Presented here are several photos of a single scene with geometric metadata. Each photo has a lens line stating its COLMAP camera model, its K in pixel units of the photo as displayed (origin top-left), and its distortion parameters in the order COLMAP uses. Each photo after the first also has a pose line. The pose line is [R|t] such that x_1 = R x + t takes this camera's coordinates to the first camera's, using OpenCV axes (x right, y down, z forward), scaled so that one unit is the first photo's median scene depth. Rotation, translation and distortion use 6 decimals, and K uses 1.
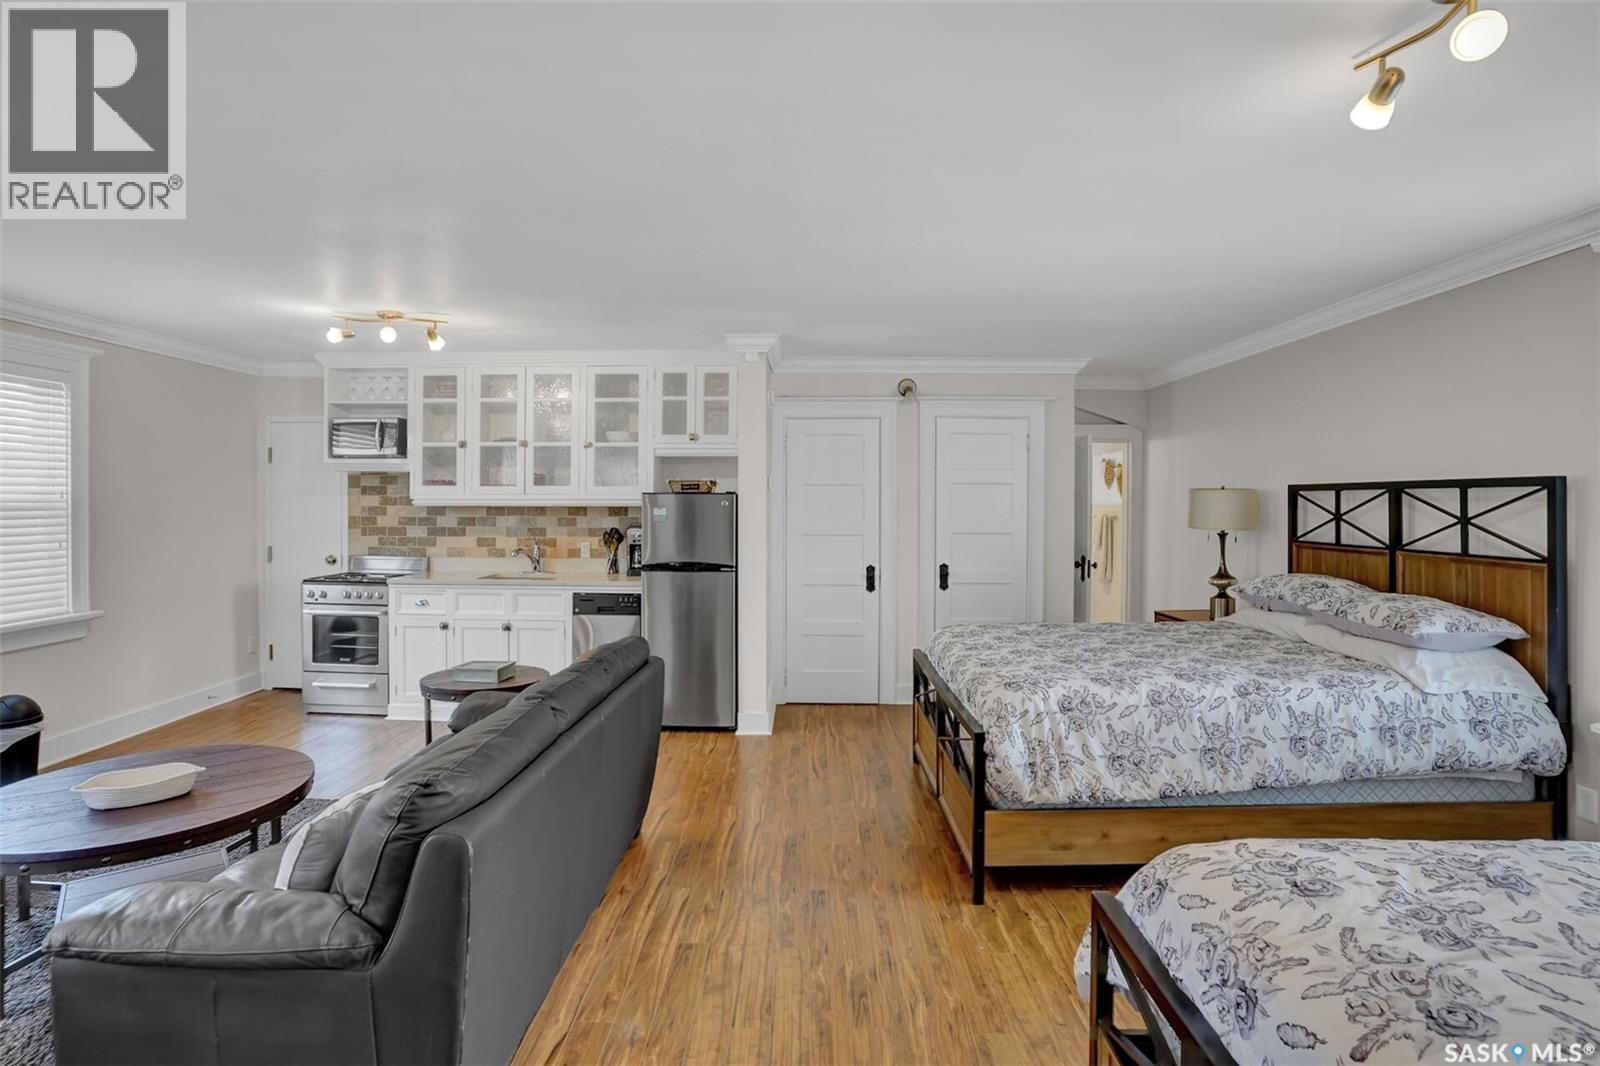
lens RADIAL K [[813.9, 0, 803.6], [0, 813.9, 512.7], [0, 0, 1]] dist [-0.076924, 0.043916]
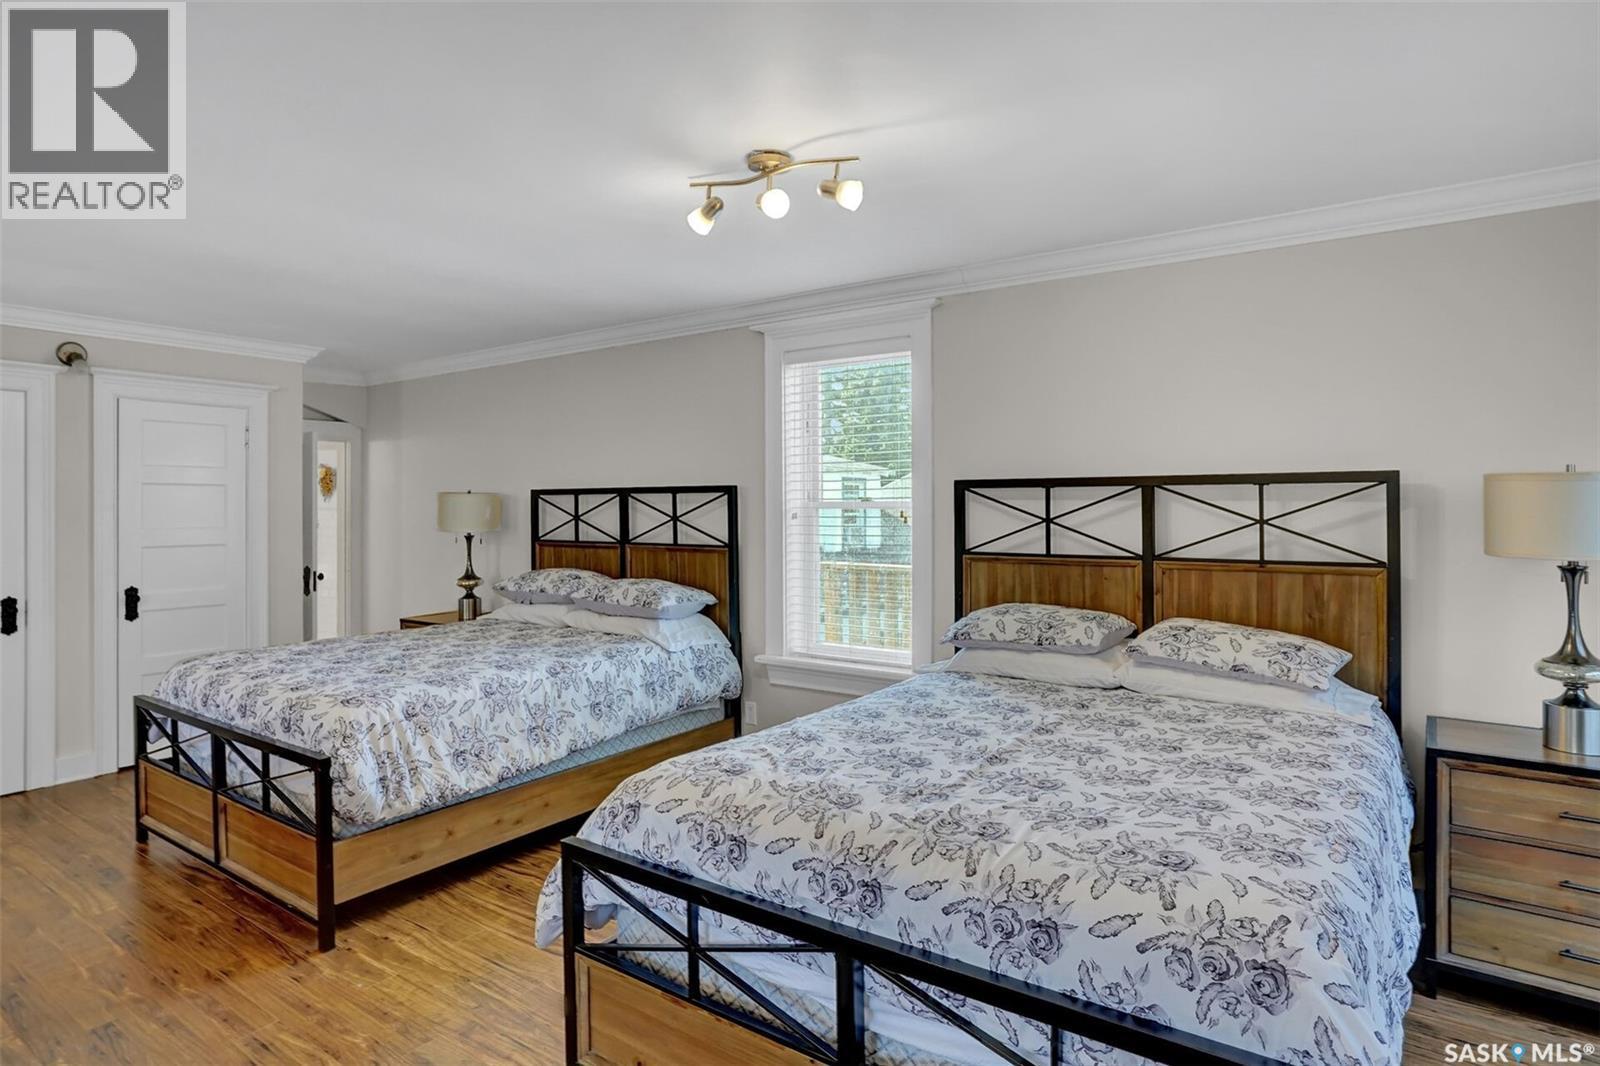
lens RADIAL K [[879.5, 0, 798.0], [0, 879.5, 506.4], [0, 0, 1]] dist [-0.003604, 0.000187]
pose [[0.586495, -0.005131, 0.809937, -0.207543], [0.015821, 0.999862, -0.005122, 0.000599], [-0.809798, 0.015818, 0.586495, -0.016784]]
